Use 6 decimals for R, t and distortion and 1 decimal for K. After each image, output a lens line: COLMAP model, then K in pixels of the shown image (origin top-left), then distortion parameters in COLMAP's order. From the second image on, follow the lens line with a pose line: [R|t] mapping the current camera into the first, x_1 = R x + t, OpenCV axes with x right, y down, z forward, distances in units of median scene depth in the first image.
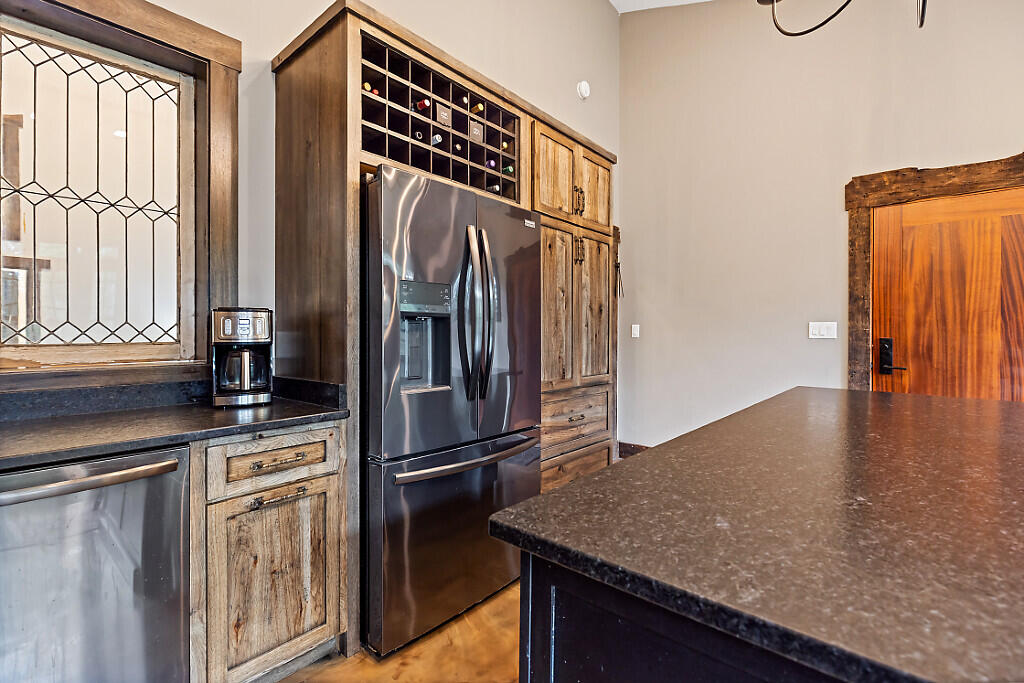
lens RADIAL K [[463.3, 0, 509.4], [0, 463.3, 334.4], [0, 0, 1]] dist [-0.000370, 0.000070]
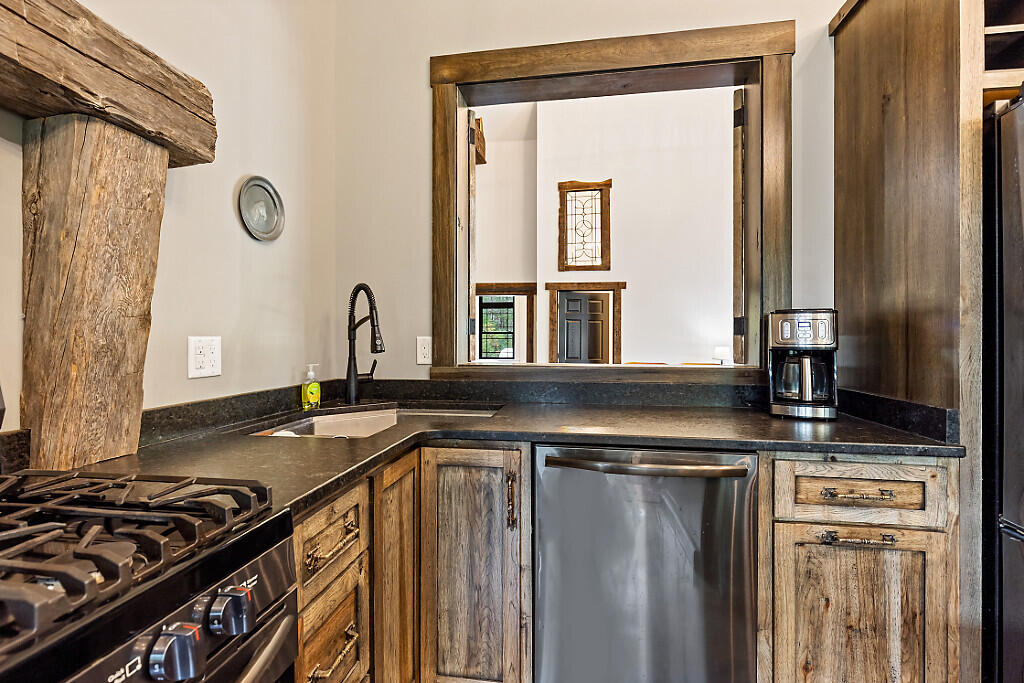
lens RADIAL K [[467.2, 0, 512.0], [0, 467.2, 341.5], [0, 0, 1]] dist [-0.000841, -0.000284]
pose [[0.534066, 0.009916, -0.845385, -0.116344], [-0.005841, 0.999951, 0.008038, 0.001531], [0.845423, 0.000645, 0.534097, 0.041927]]
